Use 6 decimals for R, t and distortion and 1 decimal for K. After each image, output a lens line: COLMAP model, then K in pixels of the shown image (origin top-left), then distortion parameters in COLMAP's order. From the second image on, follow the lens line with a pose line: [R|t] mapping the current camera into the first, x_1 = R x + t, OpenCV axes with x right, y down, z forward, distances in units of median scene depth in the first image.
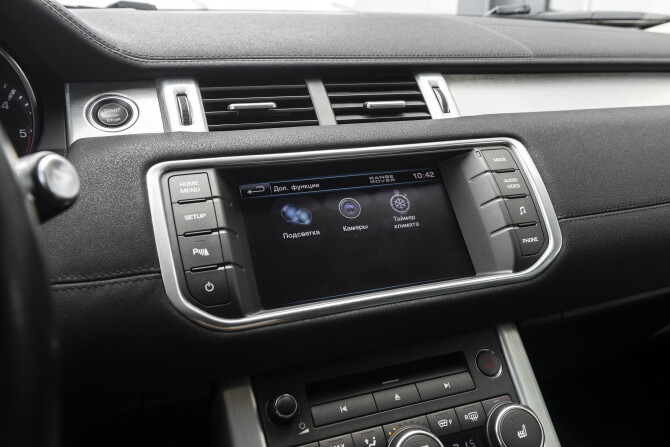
lens RADIAL K [[581.7, 0, 335.0], [0, 581.7, 223.5], [0, 0, 1]] dist [-0.009333, -0.007007]
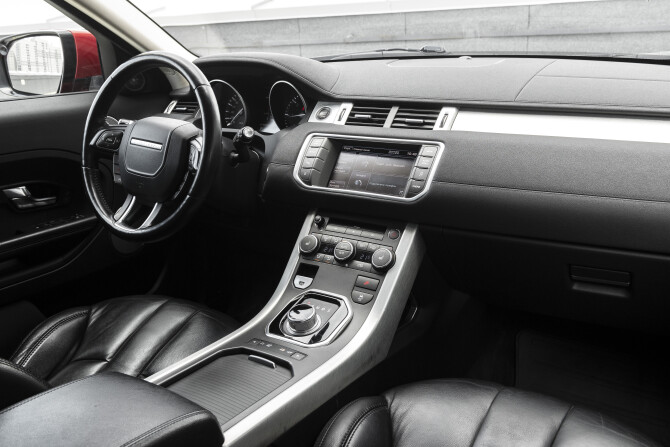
lens RADIAL K [[645.7, 0, 335.0], [0, 645.7, 223.5], [0, 0, 1]] dist [-0.002384, -0.001736]
pose [[0.580697, 0.229627, -0.781065, 2.105724], [-0.198673, 0.970362, 0.137571, -0.112867], [0.789506, 0.075290, 0.609107, -0.770783]]
